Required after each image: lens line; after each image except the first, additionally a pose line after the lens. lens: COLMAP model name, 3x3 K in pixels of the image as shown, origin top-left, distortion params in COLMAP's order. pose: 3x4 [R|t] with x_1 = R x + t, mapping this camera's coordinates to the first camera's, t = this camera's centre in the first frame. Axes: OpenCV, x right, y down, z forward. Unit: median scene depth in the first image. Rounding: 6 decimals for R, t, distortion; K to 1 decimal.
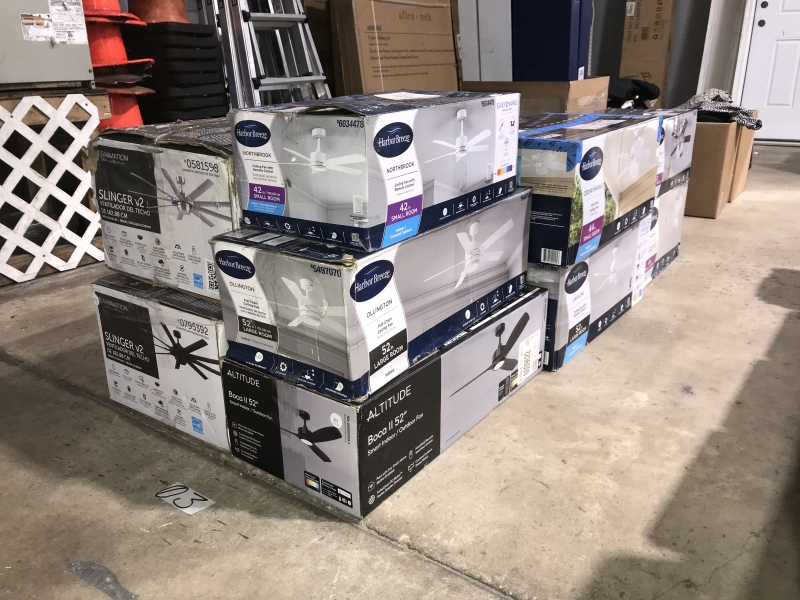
lens RADIAL K [[663.6, 0, 400.0], [0, 663.6, 300.0], [0, 0, 1]] dist [0.010136, -0.005560]
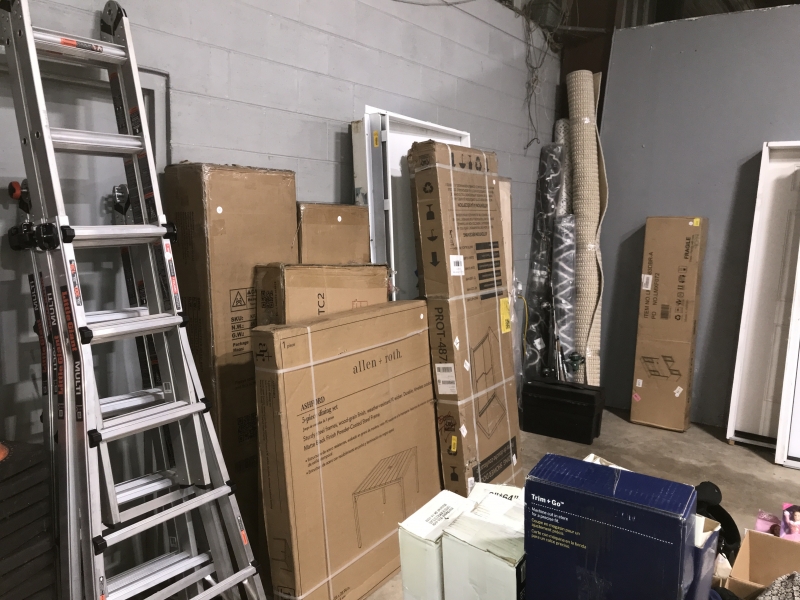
lens RADIAL K [[663.6, 0, 400.0], [0, 663.6, 300.0], [0, 0, 1]] dist [0.010136, -0.005560]
pose [[0.998975, 0.043644, 0.011995, 0.035900], [-0.040323, 0.978525, -0.202147, -0.348477], [-0.020560, 0.201456, 0.979282, 0.275476]]
